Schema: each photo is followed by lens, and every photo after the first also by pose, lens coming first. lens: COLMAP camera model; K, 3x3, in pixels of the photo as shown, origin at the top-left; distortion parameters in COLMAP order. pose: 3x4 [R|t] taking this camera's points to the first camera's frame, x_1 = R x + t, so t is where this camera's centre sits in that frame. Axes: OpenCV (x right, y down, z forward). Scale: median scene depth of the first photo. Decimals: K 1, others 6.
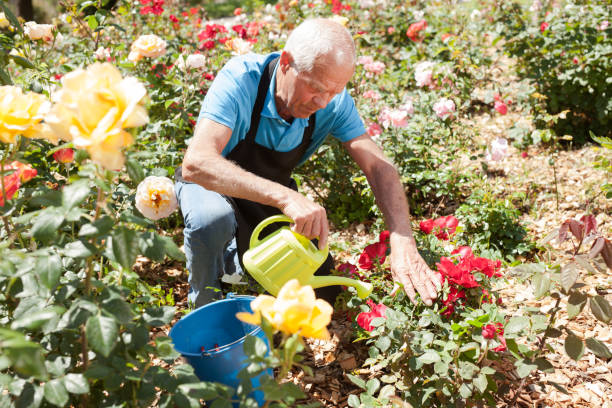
lens RADIAL K [[858.0, 0, 309.0], [0, 858.0, 204.9], [0, 0, 1]] dist [0.011814, 0.000000]
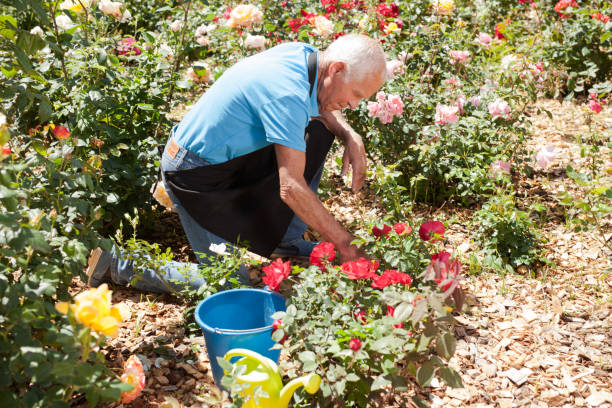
lens RADIAL K [[858.0, 0, 303.6], [0, 858.0, 201.5], [0, 0, 1]] dist [0.011814, 0.000000]
pose [[0.955571, 0.153109, -0.251877, 0.298566], [-0.132156, 0.986352, 0.098205, -0.103693], [0.263475, -0.060555, 0.962764, -0.068520]]
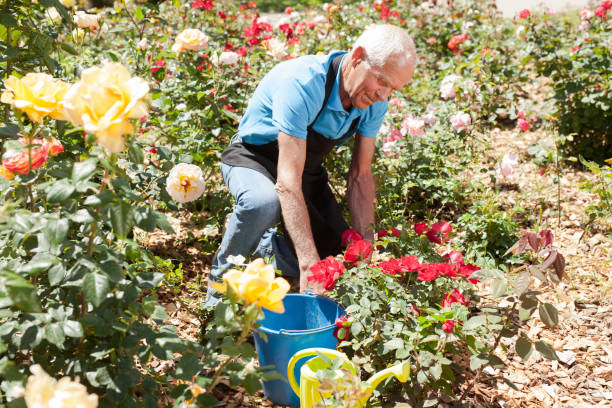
lens RADIAL K [[858.0, 0, 306.0], [0, 858.0, 201.4], [0, 0, 1]] dist [0.011814, 0.000000]
pose [[0.994037, 0.091177, -0.059817, 0.058158], [-0.091158, 0.995832, 0.003050, -0.000077], [0.059846, 0.002421, 0.998205, -0.092680]]
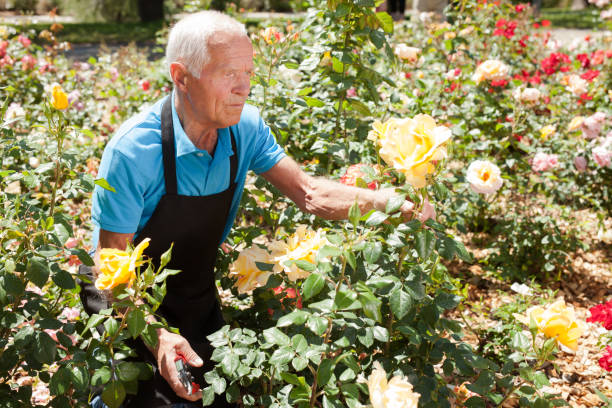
lens RADIAL K [[858.0, 0, 306.8], [0, 858.0, 205.6], [0, 0, 1]] dist [0.011814, 0.000000]
pose [[0.914181, 0.208465, -0.347586, 0.028547], [-0.205294, 0.977601, 0.046375, -0.019171], [0.349468, 0.028962, 0.936501, -0.209968]]
